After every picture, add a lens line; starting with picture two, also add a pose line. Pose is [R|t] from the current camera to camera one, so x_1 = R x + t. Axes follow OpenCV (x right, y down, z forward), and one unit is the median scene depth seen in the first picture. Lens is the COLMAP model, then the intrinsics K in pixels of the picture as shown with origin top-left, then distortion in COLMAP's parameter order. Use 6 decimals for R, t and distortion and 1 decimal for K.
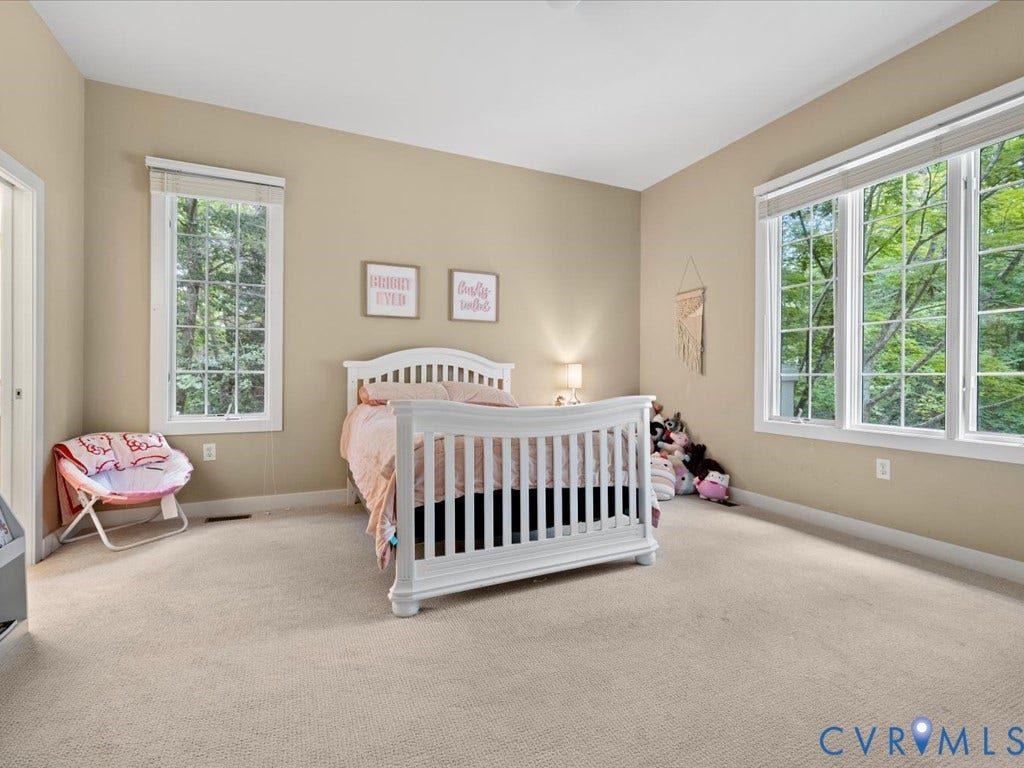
lens RADIAL K [[487.1, 0, 518.9], [0, 487.1, 383.0], [0, 0, 1]] dist [0.001375, 0.000427]
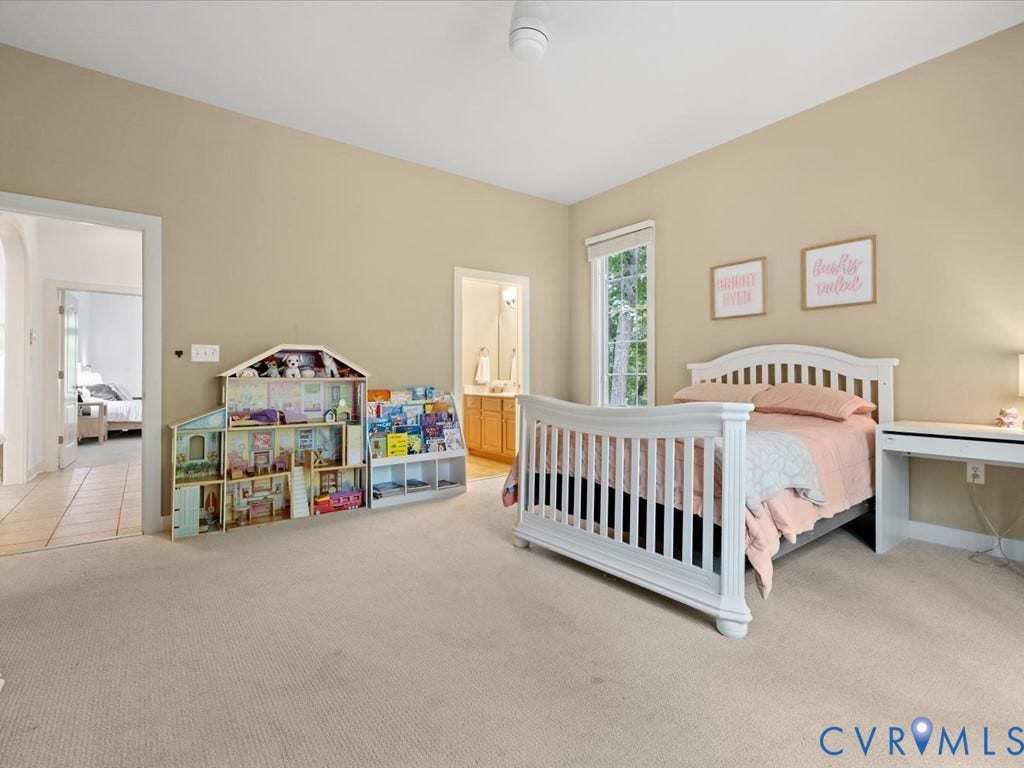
lens RADIAL K [[487.1, 0, 518.9], [0, 487.1, 383.0], [0, 0, 1]] dist [0.001375, 0.000427]
pose [[0.225444, 0.007362, -0.974228, 0.609730], [-0.012899, 0.999906, 0.004571, -0.000984], [0.974171, 0.011536, 0.225517, 0.360709]]
